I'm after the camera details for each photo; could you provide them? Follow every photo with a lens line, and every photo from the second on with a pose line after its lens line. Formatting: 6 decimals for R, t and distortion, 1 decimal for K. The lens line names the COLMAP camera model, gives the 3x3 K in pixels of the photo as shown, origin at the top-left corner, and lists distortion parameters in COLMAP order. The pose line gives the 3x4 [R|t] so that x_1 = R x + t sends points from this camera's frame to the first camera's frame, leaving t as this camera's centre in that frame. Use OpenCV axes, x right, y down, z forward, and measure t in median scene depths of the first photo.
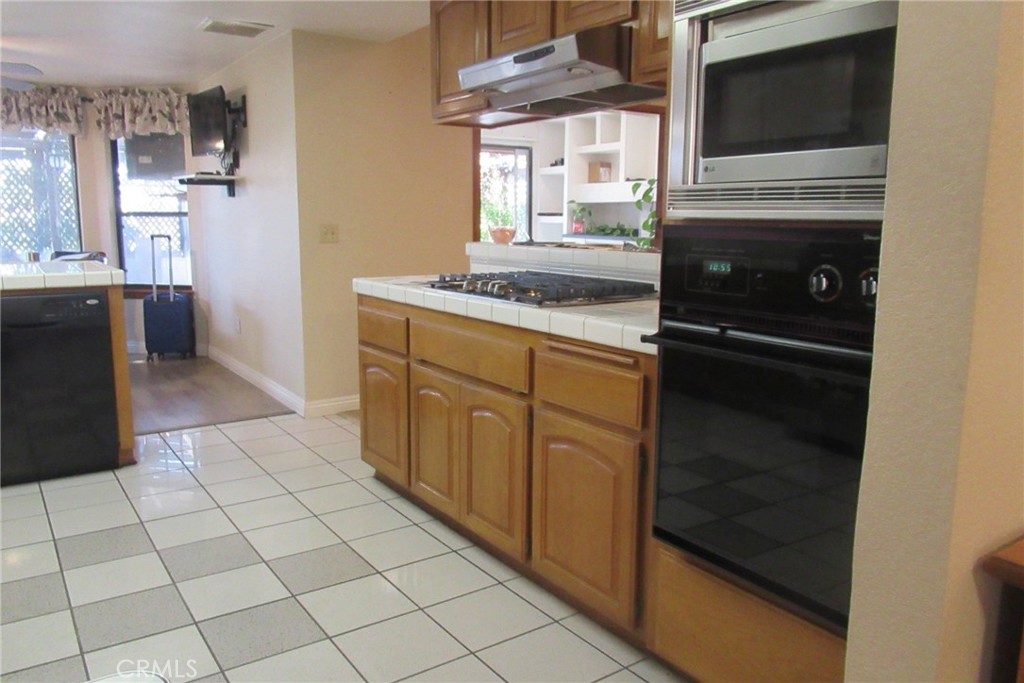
lens RADIAL K [[754.6, 0, 509.3], [0, 754.6, 340.7], [0, 0, 1]] dist [-0.001494, -0.012196]
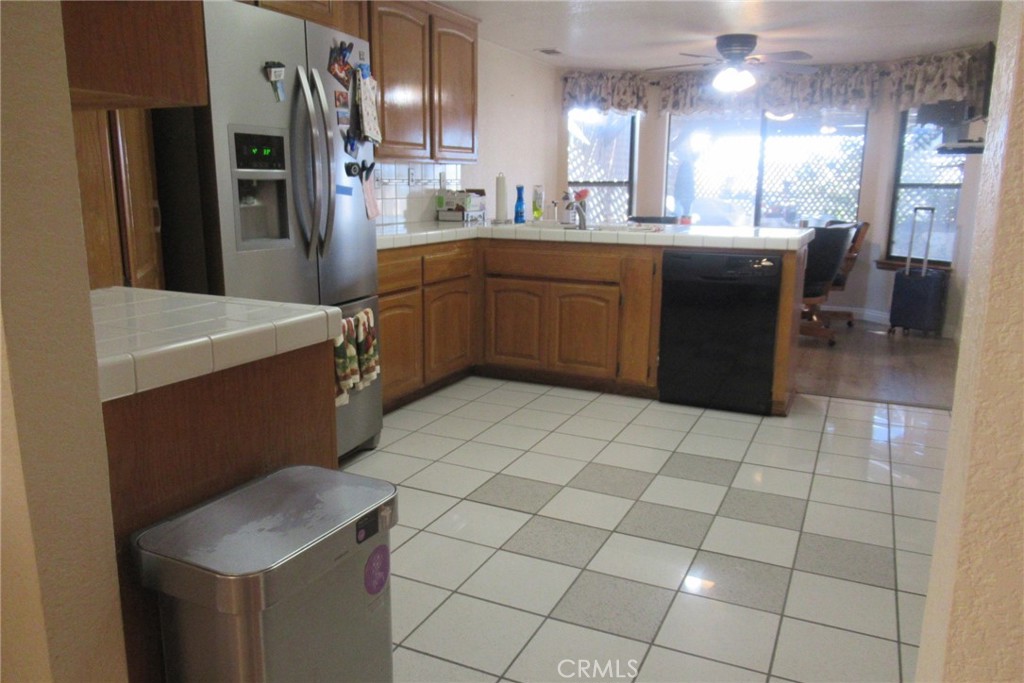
lens RADIAL K [[754.6, 0, 509.3], [0, 754.6, 340.7], [0, 0, 1]] dist [-0.001494, -0.012196]
pose [[0.502212, 0.169996, -0.847870, 0.117752], [-0.139732, 0.983555, 0.114434, -0.007481], [0.853380, 0.061005, 0.517707, 0.052155]]
